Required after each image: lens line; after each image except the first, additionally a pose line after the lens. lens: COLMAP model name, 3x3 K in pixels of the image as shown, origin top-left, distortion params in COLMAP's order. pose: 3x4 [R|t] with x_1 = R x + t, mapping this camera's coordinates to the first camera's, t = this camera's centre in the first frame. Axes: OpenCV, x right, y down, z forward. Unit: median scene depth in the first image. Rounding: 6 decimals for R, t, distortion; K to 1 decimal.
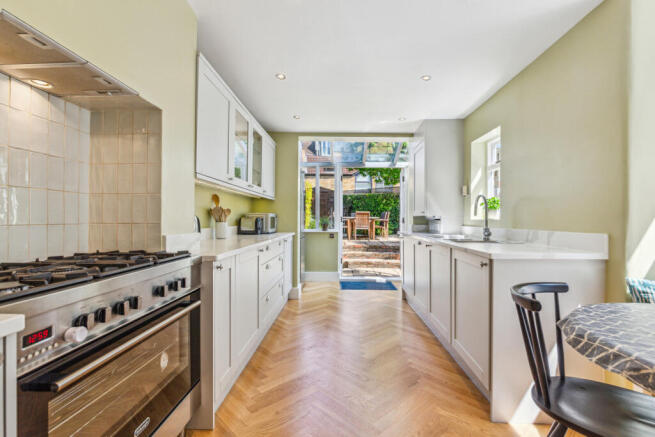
lens RADIAL K [[299.5, 0, 328.7], [0, 299.5, 213.5], [0, 0, 1]] dist [-0.009815, 0.000124]
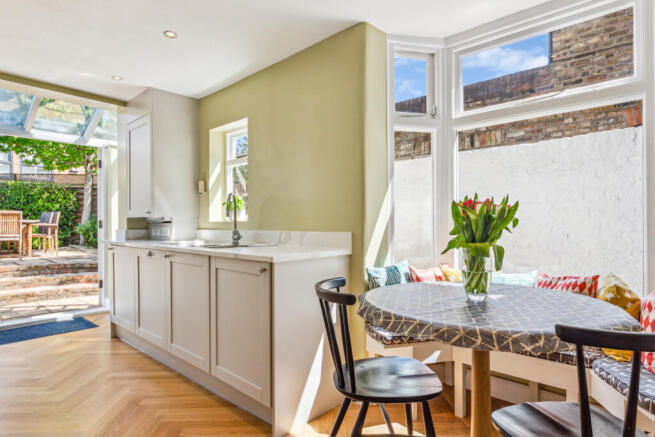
lens RADIAL K [[375.0, 0, 327.5], [0, 375.0, 218.5], [0, 0, 1]] dist [-0.000727, 0.000159]
pose [[0.633271, 0.000509, 0.773930, -0.126523], [-0.005423, 0.999978, 0.003780, 0.005381], [-0.773911, -0.006590, 0.633260, 0.073072]]
